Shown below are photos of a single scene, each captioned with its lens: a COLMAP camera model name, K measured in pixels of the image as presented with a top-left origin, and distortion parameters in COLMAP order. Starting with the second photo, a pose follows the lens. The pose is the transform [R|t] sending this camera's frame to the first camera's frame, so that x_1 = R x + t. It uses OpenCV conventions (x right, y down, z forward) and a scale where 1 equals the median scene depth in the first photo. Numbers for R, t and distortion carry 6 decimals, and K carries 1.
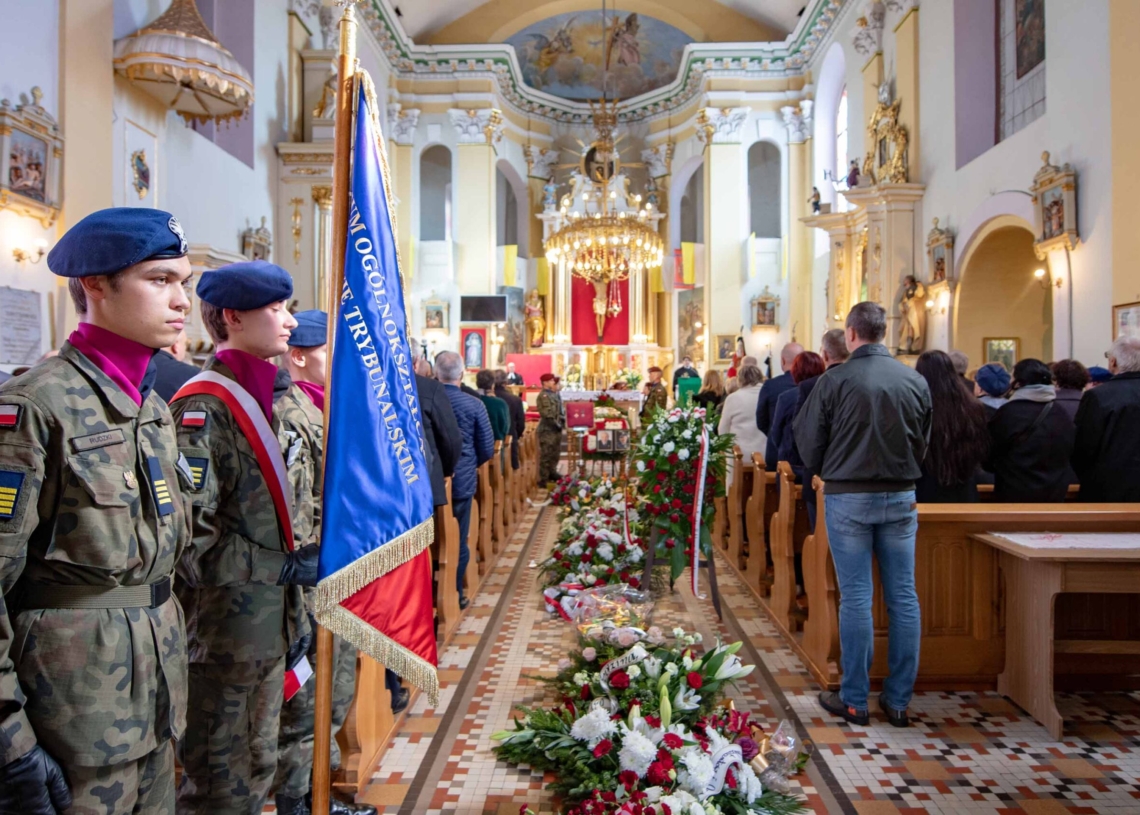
lens RADIAL K [[764.3, 0, 573.2], [0, 764.3, 394.7], [0, 0, 1]] dist [-0.009382, -0.005601]
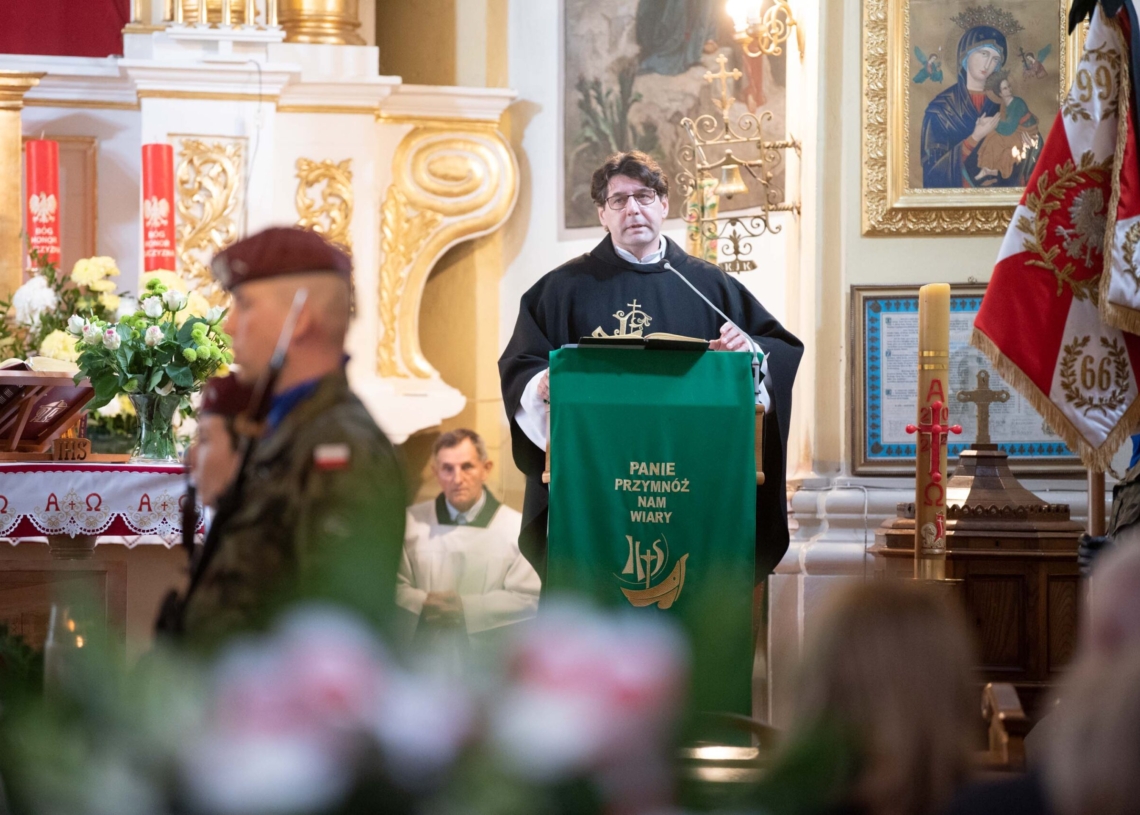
lens RADIAL K [[6124.3, 0, 570.0], [0, 6124.3, 407.5], [0, 0, 1]] dist [2.366480, -0.512418]
pose [[0.991447, 0.012351, 0.129922, 0.037825], [-0.010352, 0.999818, -0.016054, 0.001577], [-0.130097, 0.014572, 0.991394, 0.170731]]
